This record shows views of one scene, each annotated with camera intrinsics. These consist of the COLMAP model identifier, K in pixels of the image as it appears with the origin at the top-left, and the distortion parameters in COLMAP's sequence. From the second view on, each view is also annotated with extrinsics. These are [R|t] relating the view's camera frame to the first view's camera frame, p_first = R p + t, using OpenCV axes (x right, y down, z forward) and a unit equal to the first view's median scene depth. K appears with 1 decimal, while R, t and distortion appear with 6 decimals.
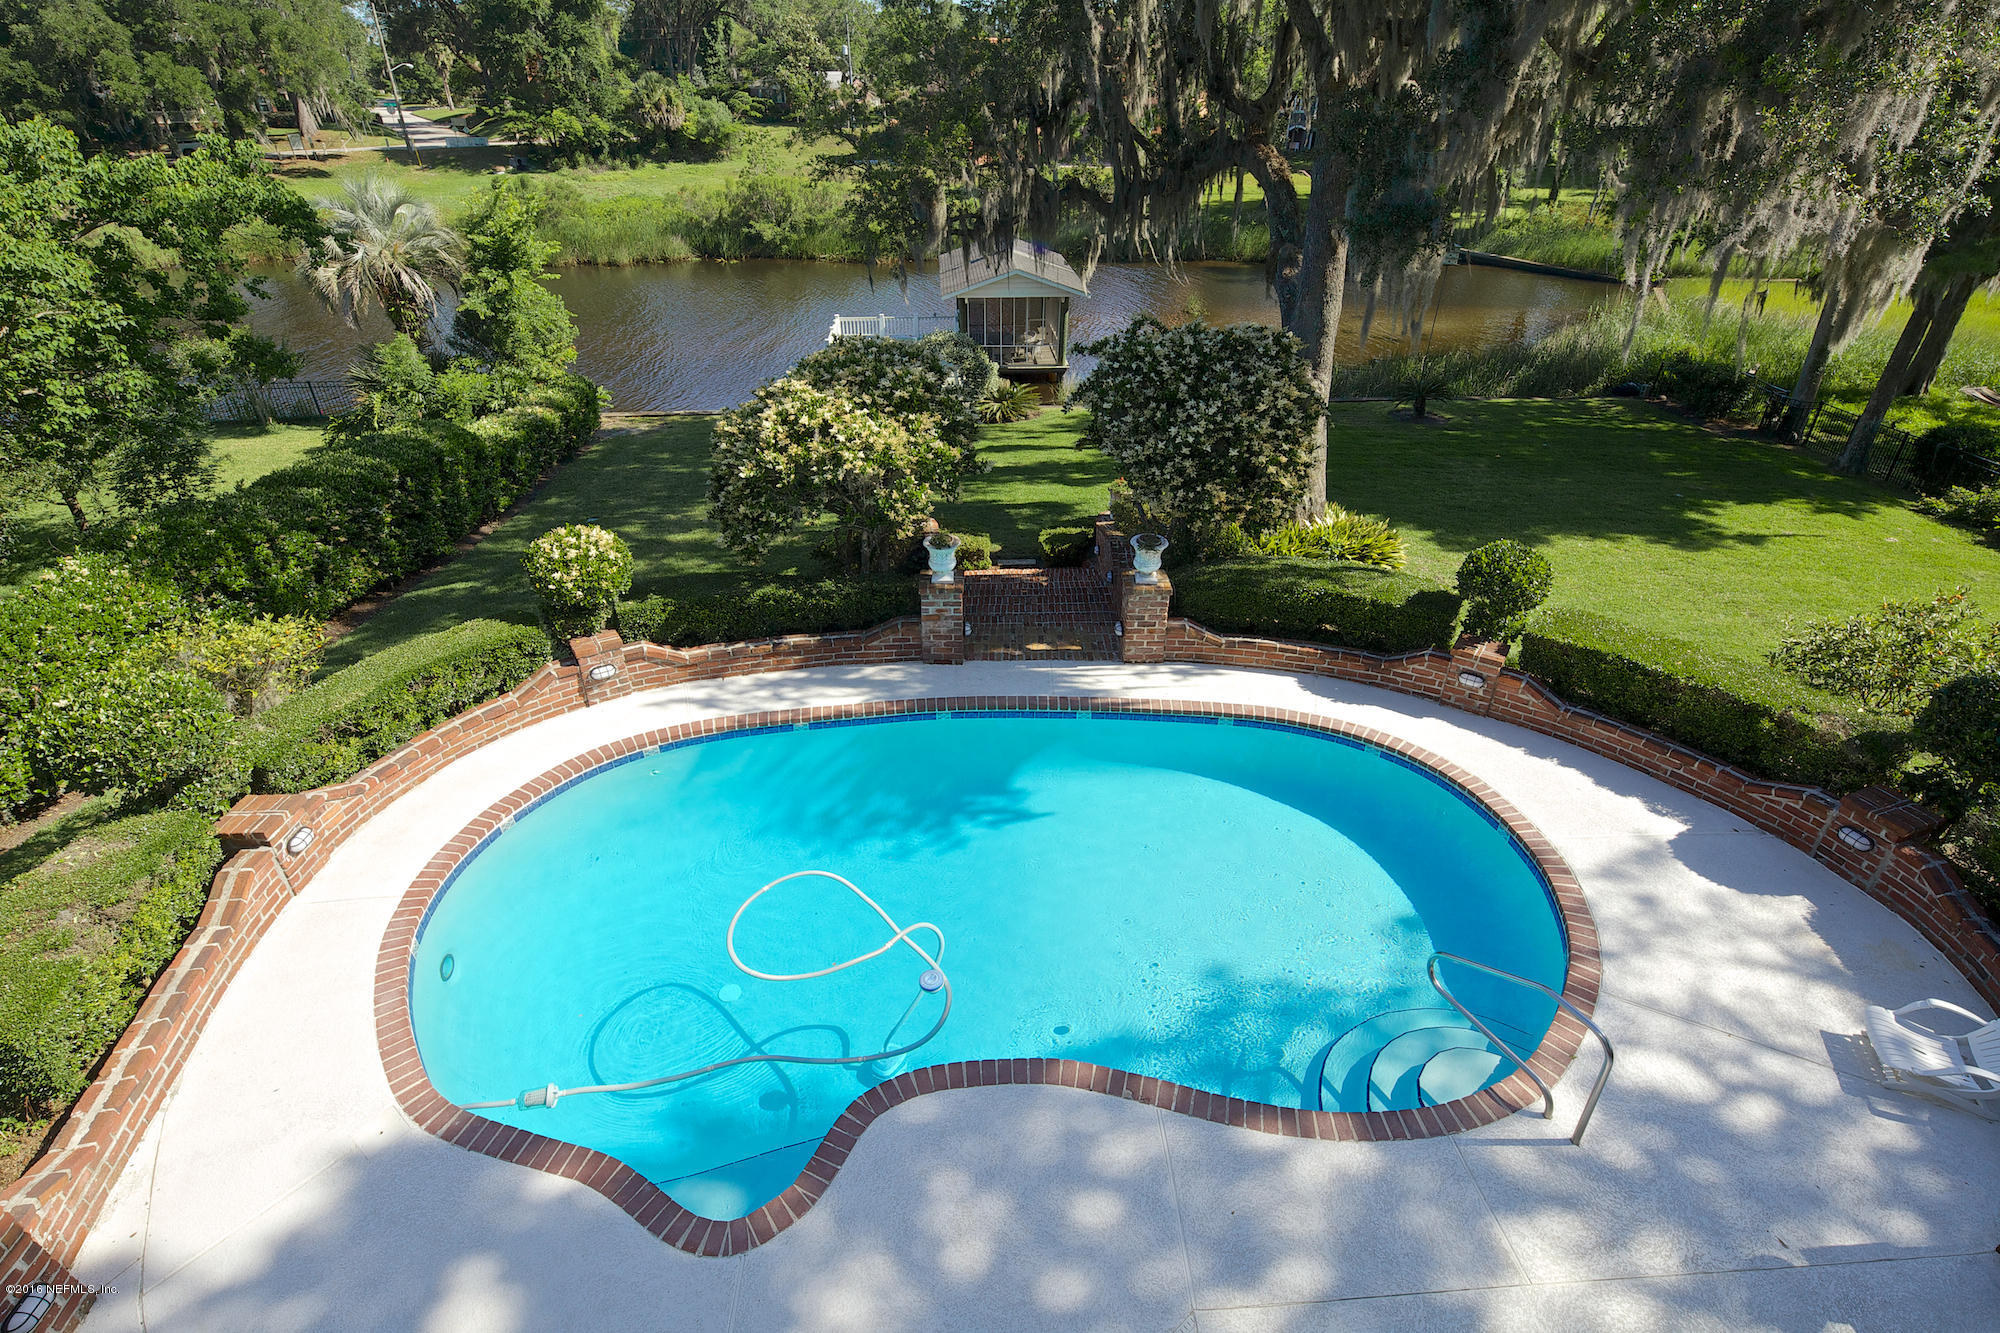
lens RADIAL K [[967.6, 0, 1005.9], [0, 967.6, 670.6], [0, 0, 1]] dist [0.003892, -0.004656]
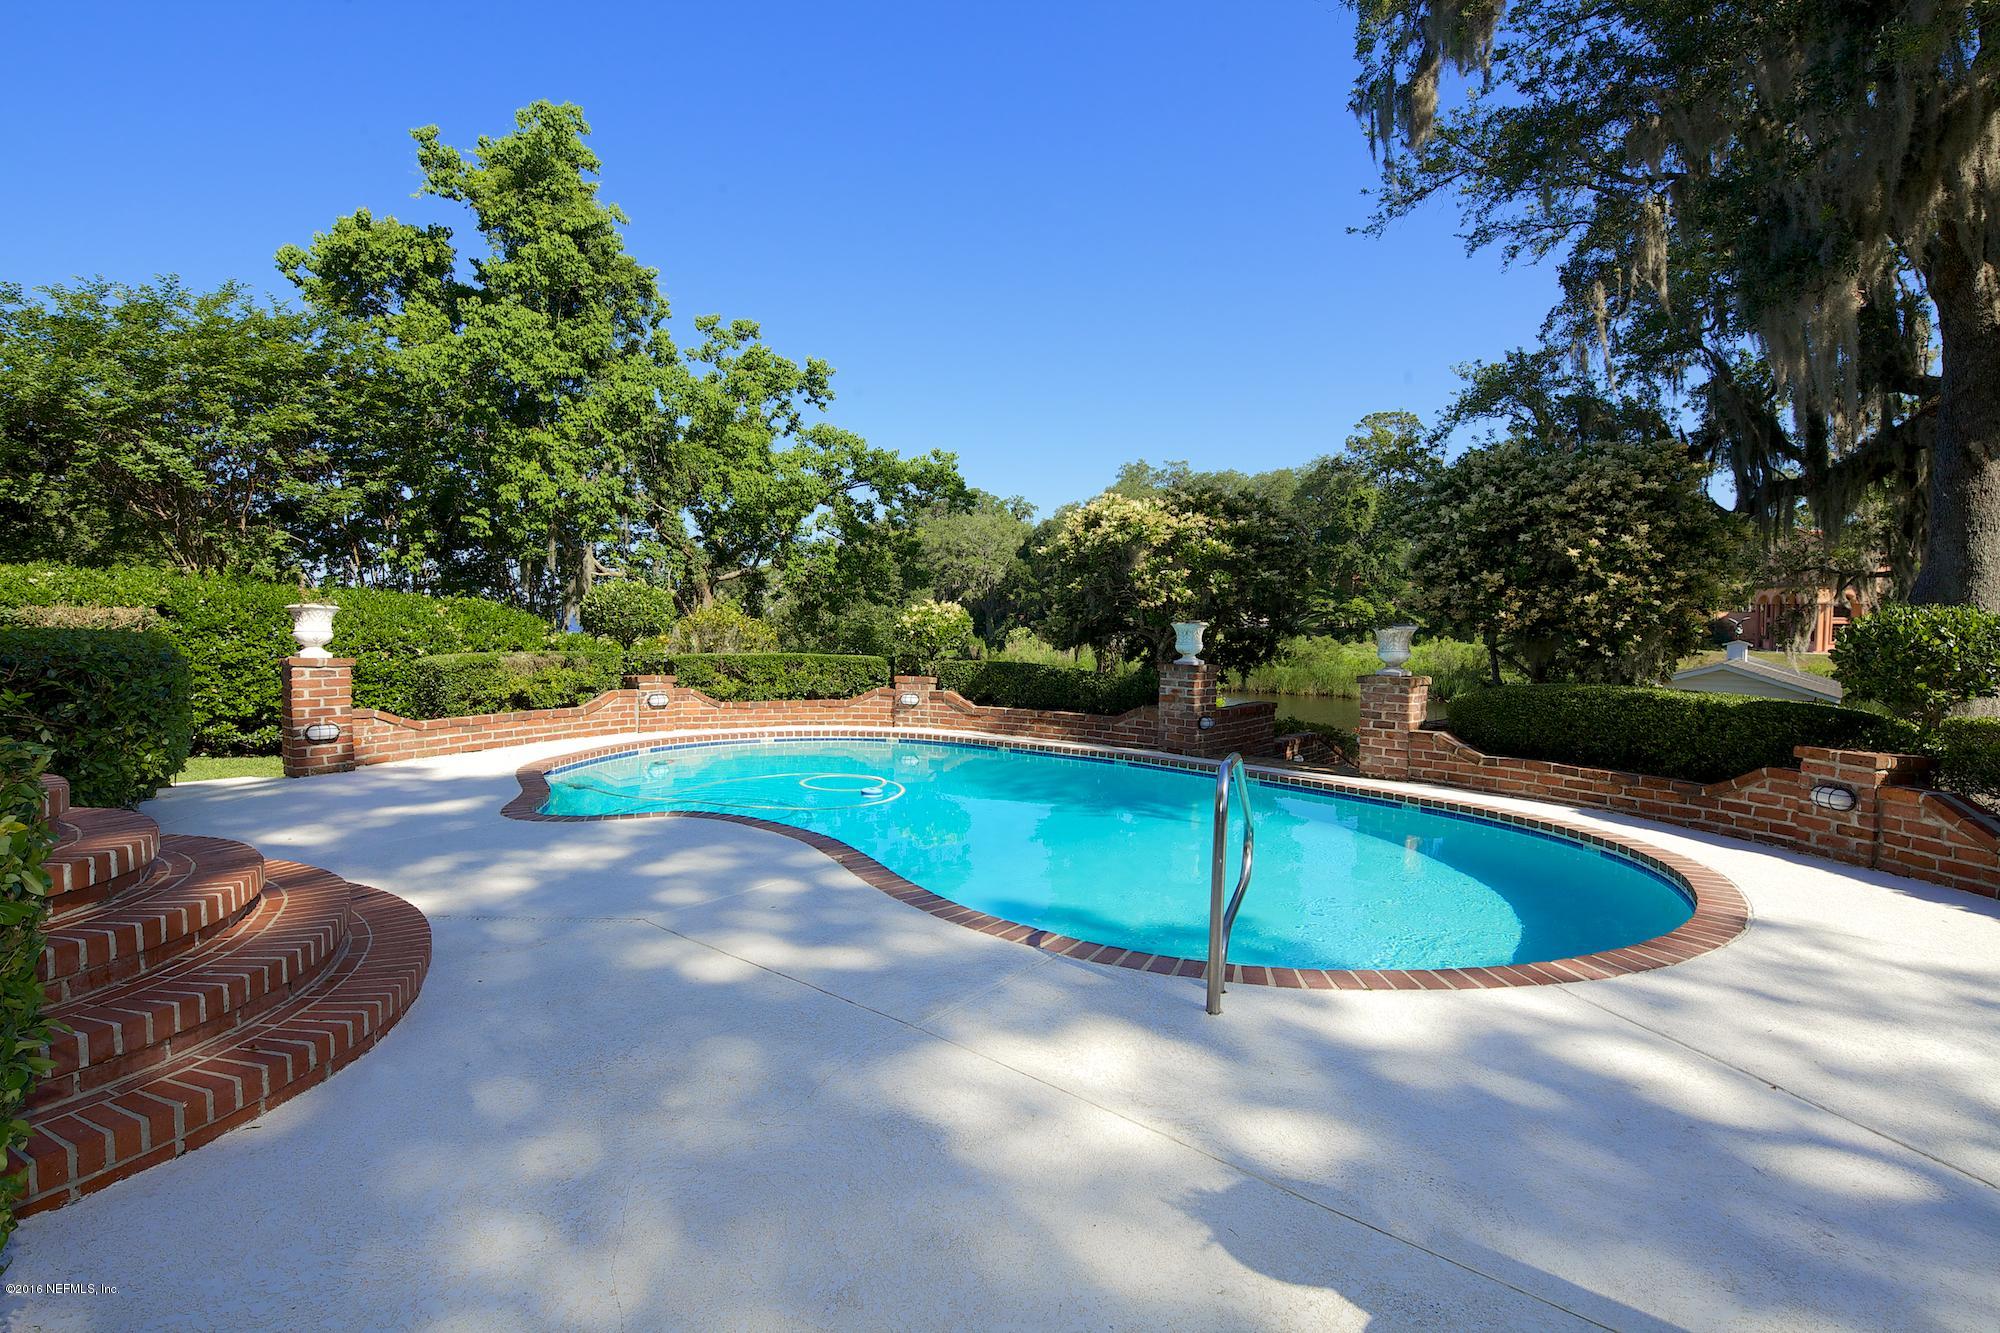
lens RADIAL K [[967.6, 0, 992.9], [0, 967.6, 656.3], [0, 0, 1]] dist [0.003892, -0.004656]
pose [[0.703908, 0.034280, -0.709463, 0.196810], [-0.374858, 0.866337, -0.330063, 0.119244], [0.603319, 0.498282, 0.622672, 0.100299]]
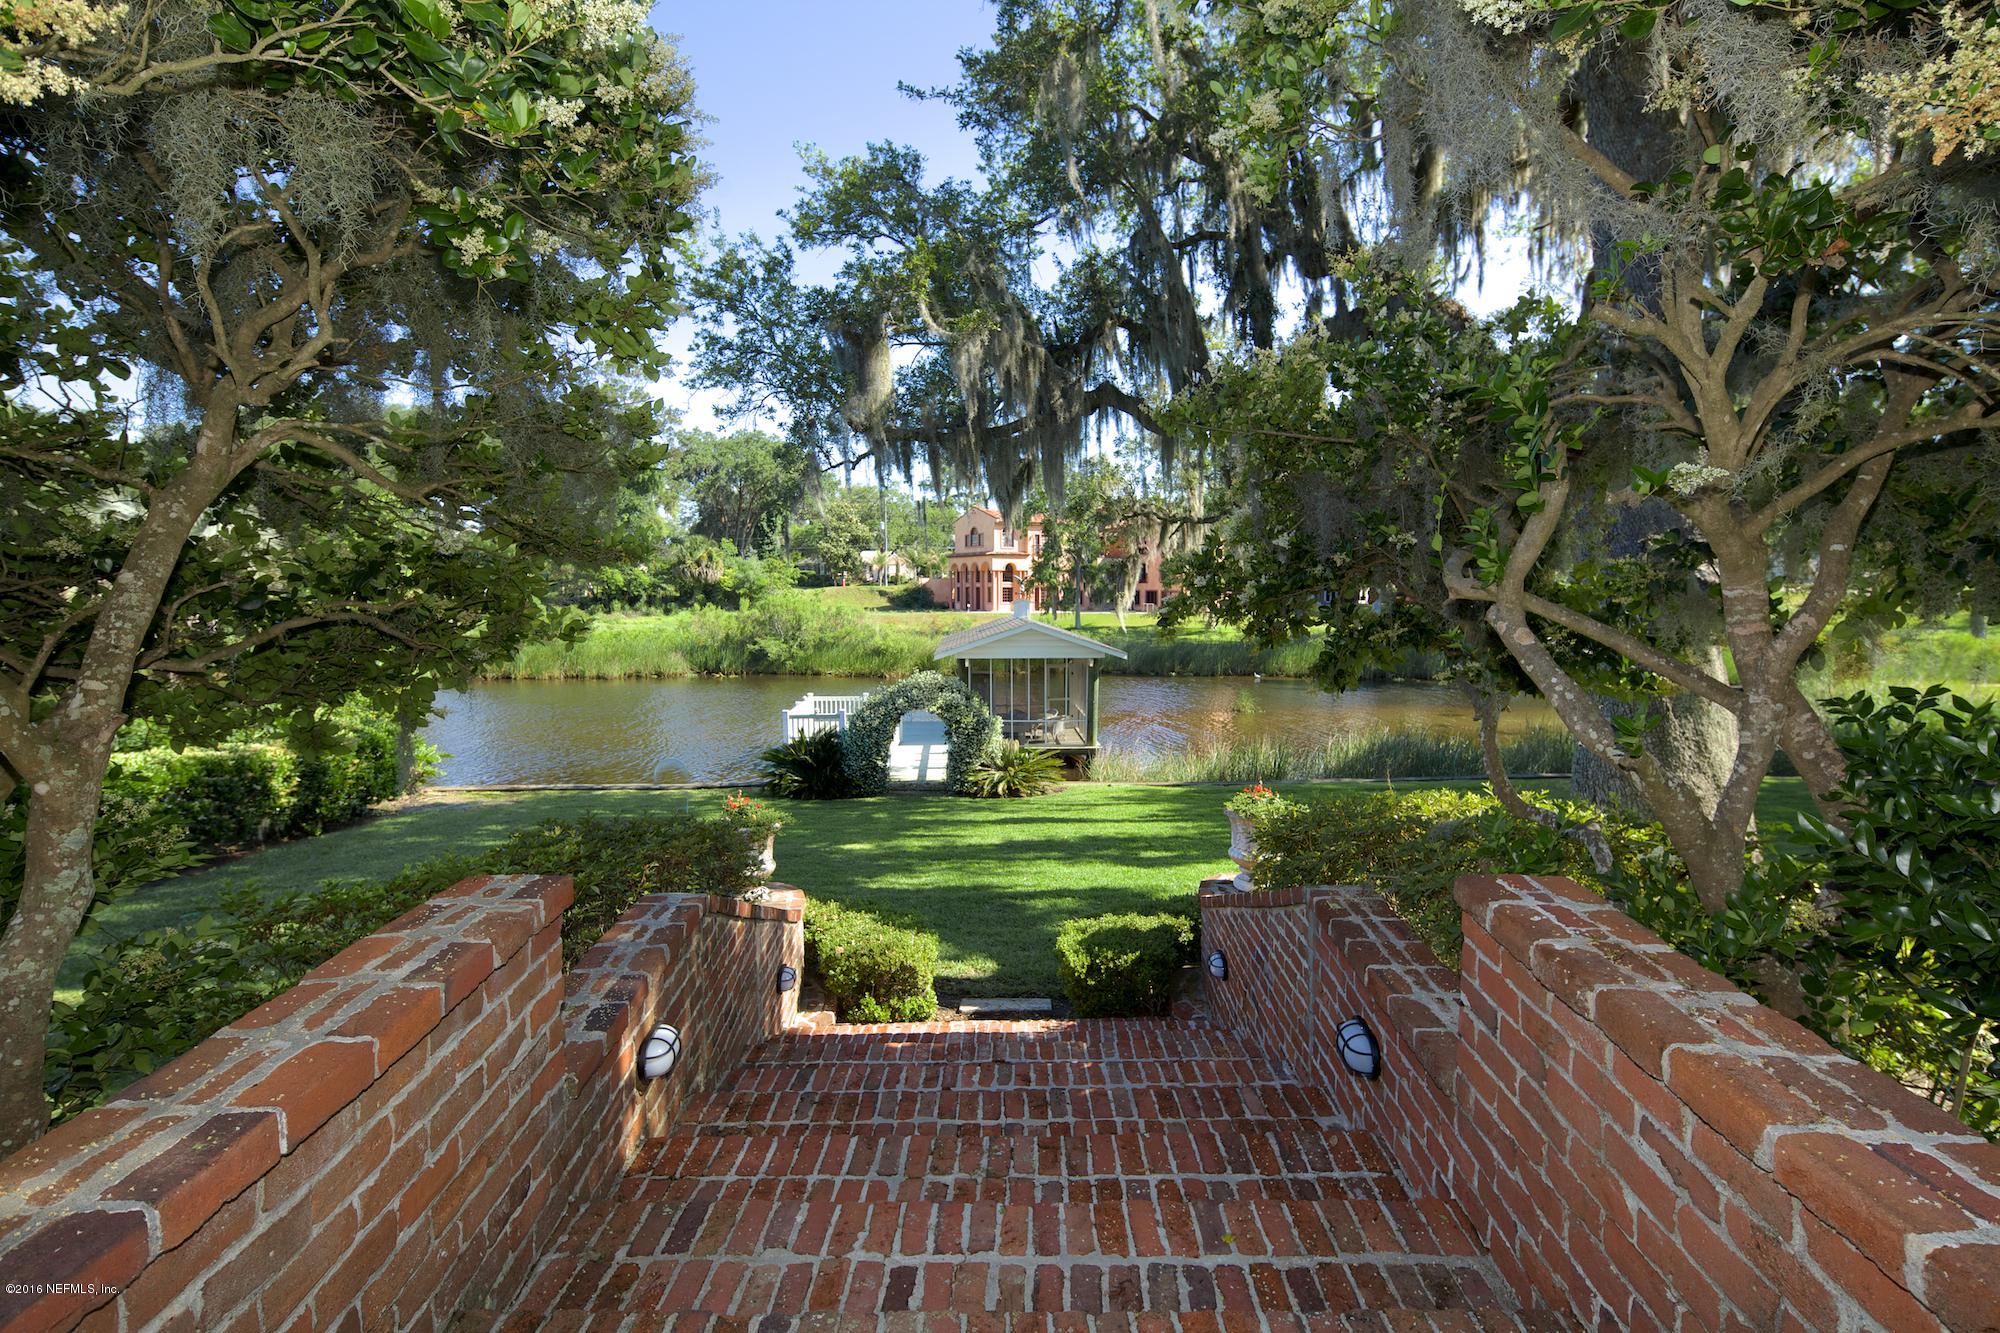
lens RADIAL K [[967.6, 0, 1006.9], [0, 967.6, 674.5], [0, 0, 1]] dist [0.003892, -0.004656]
pose [[0.999628, -0.000429, -0.027278, 0.015389], [-0.011684, 0.896801, -0.442281, -0.037307], [0.024653, 0.442435, 0.896462, 0.380860]]
